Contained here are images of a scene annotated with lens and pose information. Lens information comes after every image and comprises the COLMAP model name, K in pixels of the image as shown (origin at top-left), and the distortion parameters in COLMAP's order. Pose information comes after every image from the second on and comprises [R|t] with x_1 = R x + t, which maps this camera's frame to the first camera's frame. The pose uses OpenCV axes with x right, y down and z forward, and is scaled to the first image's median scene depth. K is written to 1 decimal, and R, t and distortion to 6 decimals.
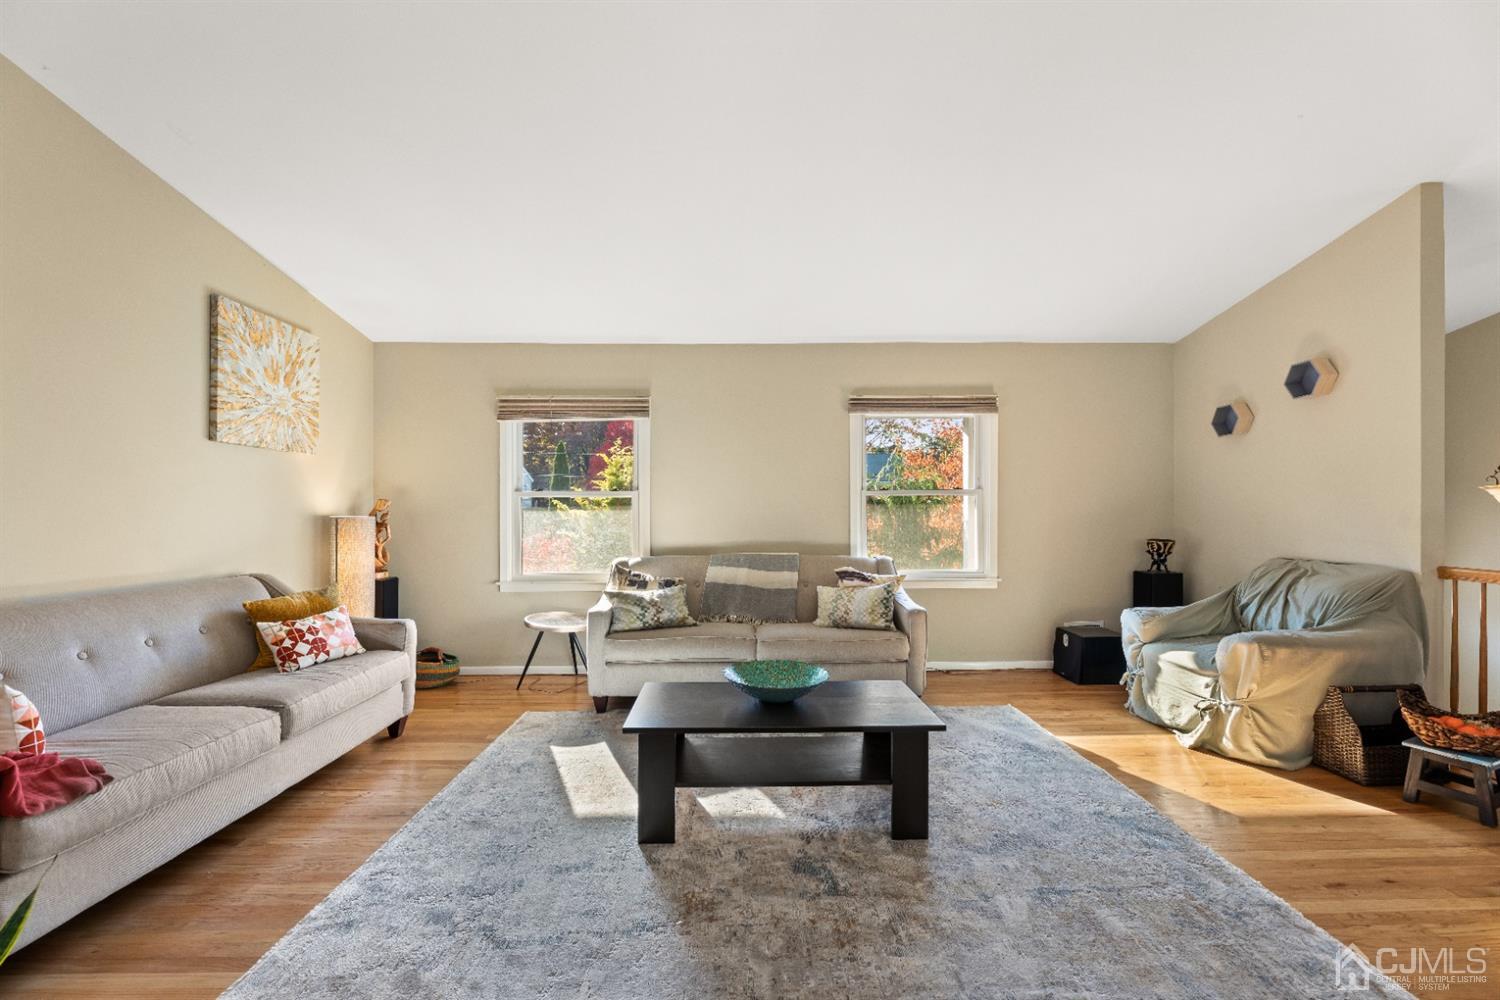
lens RADIAL K [[607.7, 0, 742.5], [0, 607.7, 516.5], [0, 0, 1]] dist [0.000216, 0.000849]
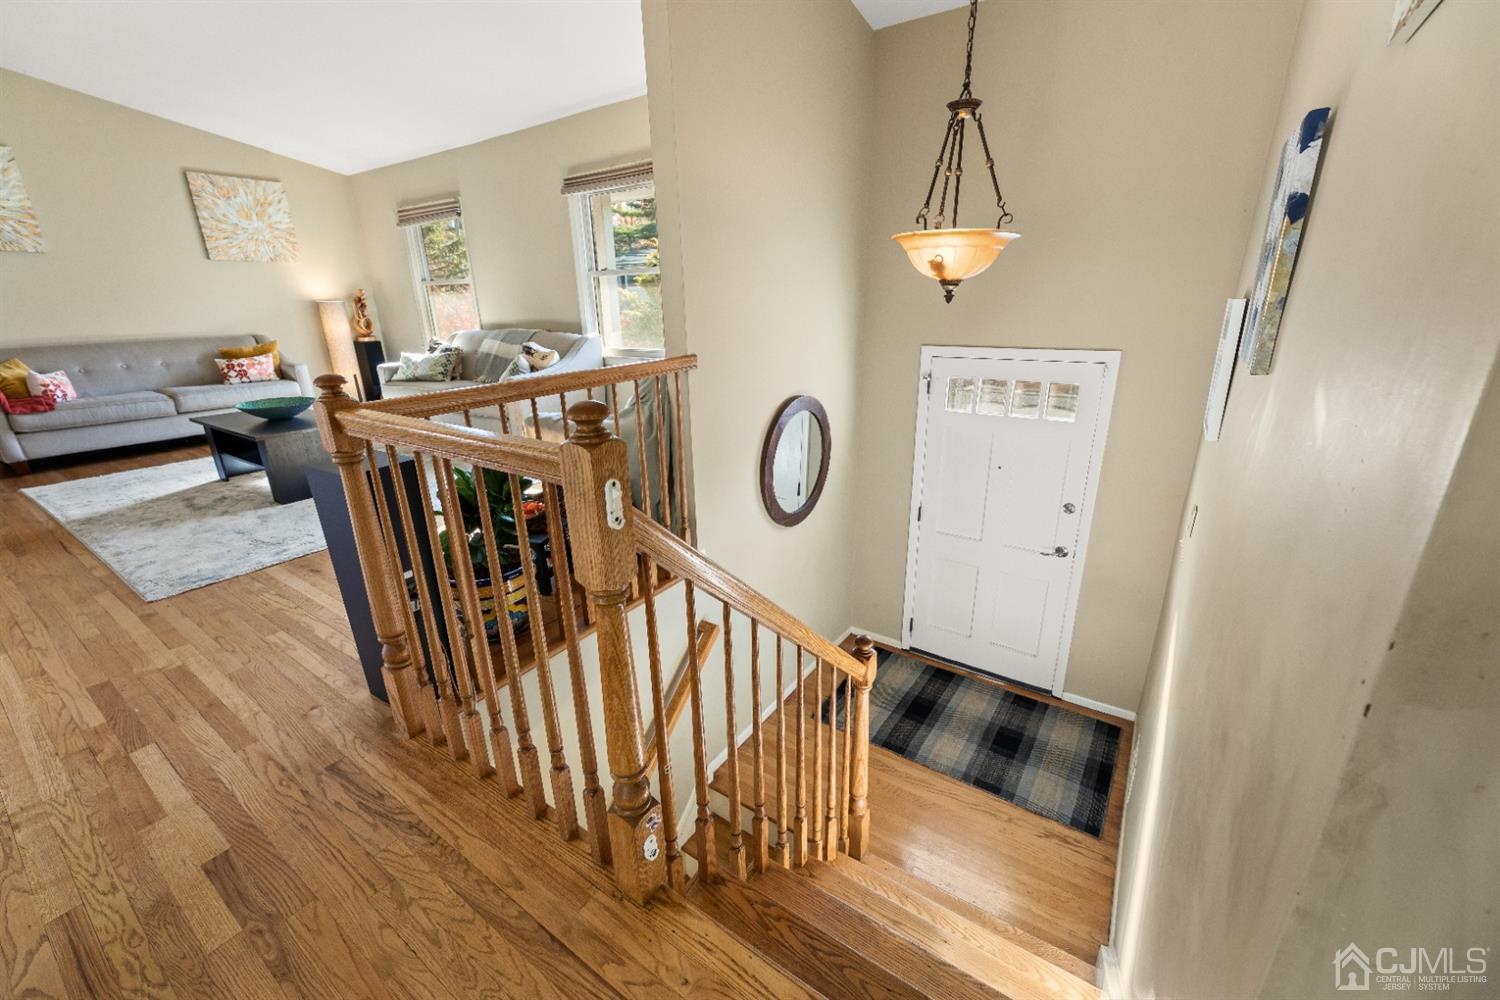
lens RADIAL K [[607.7, 0, 776.0], [0, 607.7, 493.0], [0, 0, 1]] dist [0.000216, 0.000849]
pose [[0.823693, 0.163883, -0.542837, 1.434819], [0.014424, 0.950958, 0.308983, 0.003465], [0.566853, -0.262337, 0.780933, 0.292304]]
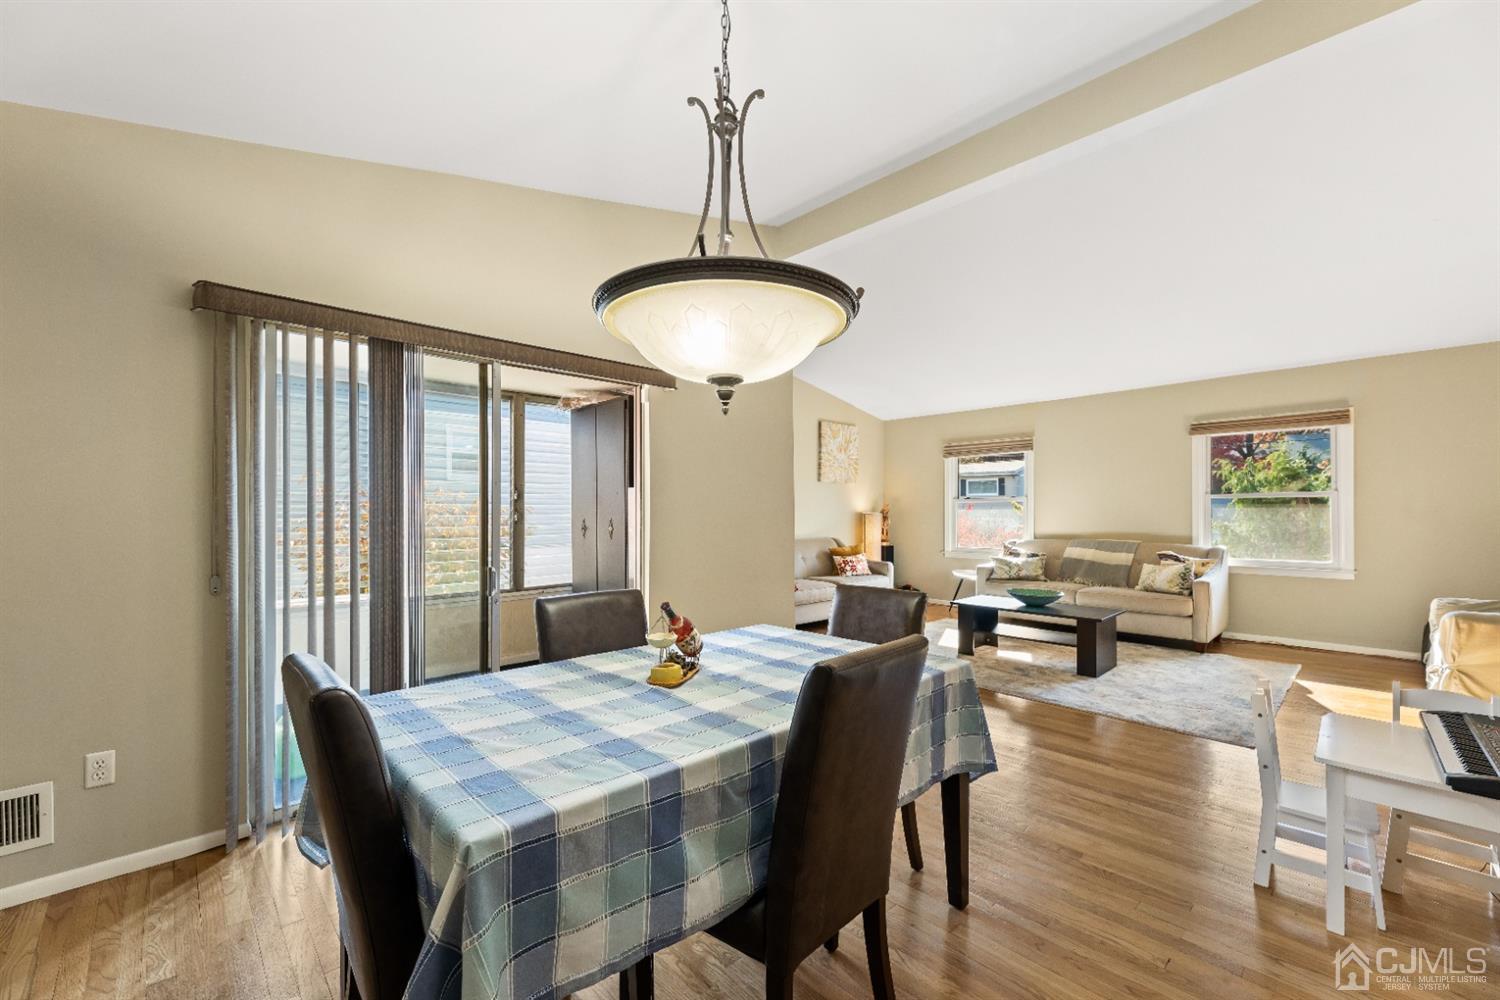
lens RADIAL K [[607.7, 0, 749.3], [0, 607.7, 512.7], [0, 0, 1]] dist [0.000216, 0.000849]
pose [[0.678403, 0.003633, -0.734681, 0.613207], [-0.004865, 0.999988, 0.000452, -0.000733], [0.734674, 0.003268, 0.678413, -0.724672]]
